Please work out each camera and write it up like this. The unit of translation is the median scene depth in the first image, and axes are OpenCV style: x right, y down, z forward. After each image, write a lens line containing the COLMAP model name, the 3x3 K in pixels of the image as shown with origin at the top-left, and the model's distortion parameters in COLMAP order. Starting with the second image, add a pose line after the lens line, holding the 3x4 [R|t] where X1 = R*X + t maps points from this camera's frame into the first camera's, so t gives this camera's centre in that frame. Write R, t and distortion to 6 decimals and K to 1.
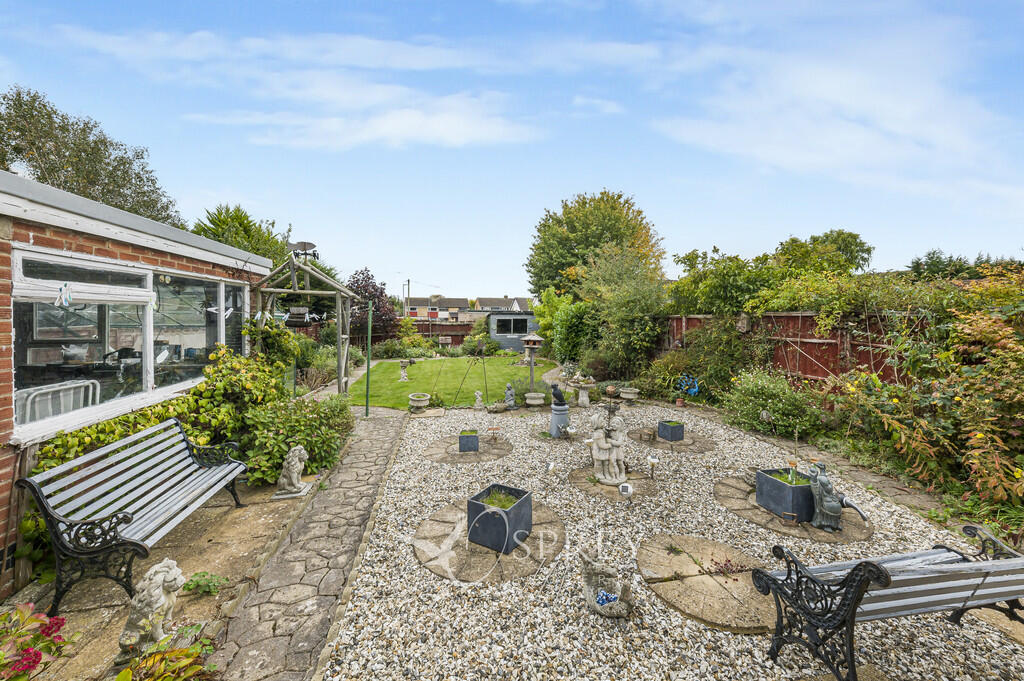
lens RADIAL K [[349.1, 0, 512.0], [0, 349.1, 340.5], [0, 0, 1]] dist [0.007499, -0.000007]
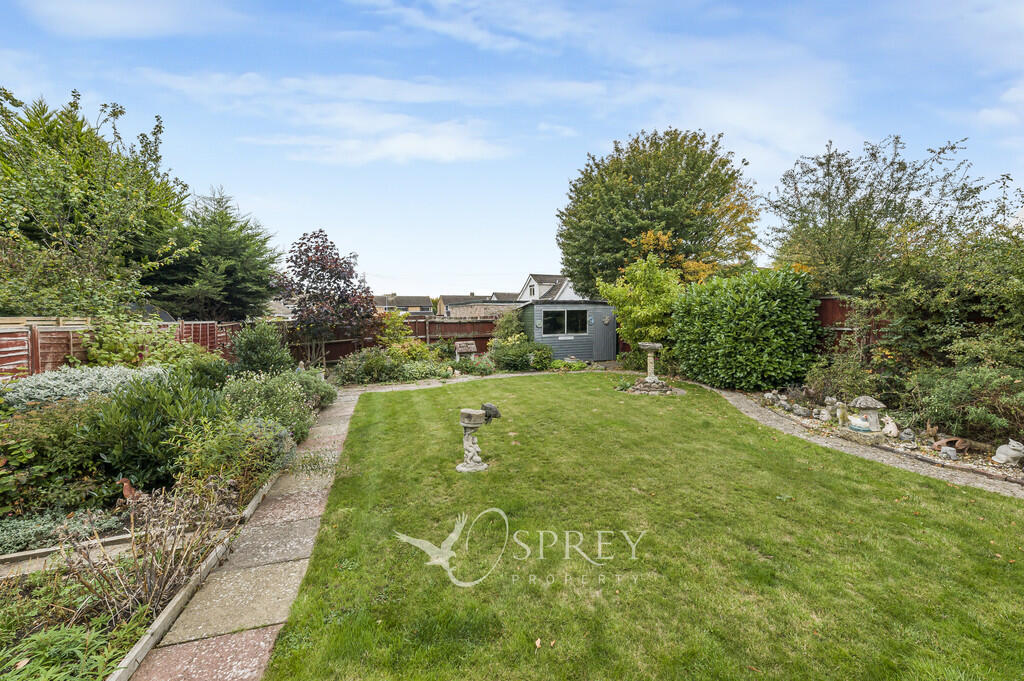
lens RADIAL K [[349.1, 0, 512.0], [0, 349.1, 340.5], [0, 0, 1]] dist [0.007499, -0.000007]
pose [[0.990130, -0.028521, 0.137219, -0.205052], [0.028728, 0.999587, 0.000472, -0.010348], [-0.137176, 0.003475, 0.990541, 0.407135]]
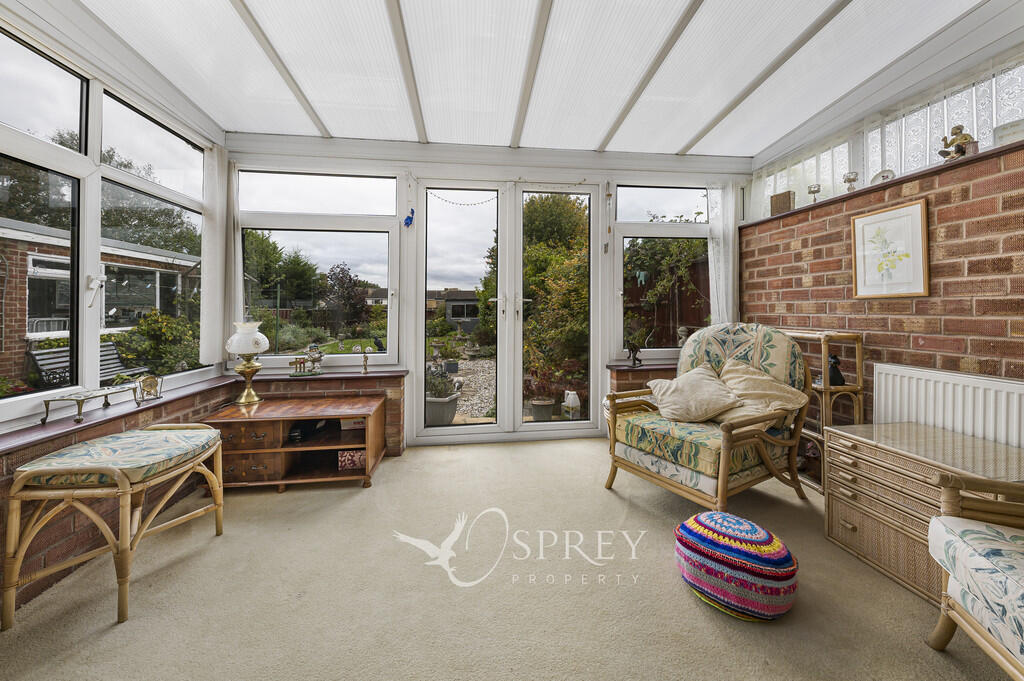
lens RADIAL K [[362.4, 0, 515.0], [0, 362.4, 326.1], [0, 0, 1]] dist [0.018702, -0.000048]
pose [[0.996223, -0.001491, -0.086816, 0.285056], [-0.000705, 0.999681, -0.025264, 0.038722], [0.086826, 0.025230, 0.995904, -0.165908]]
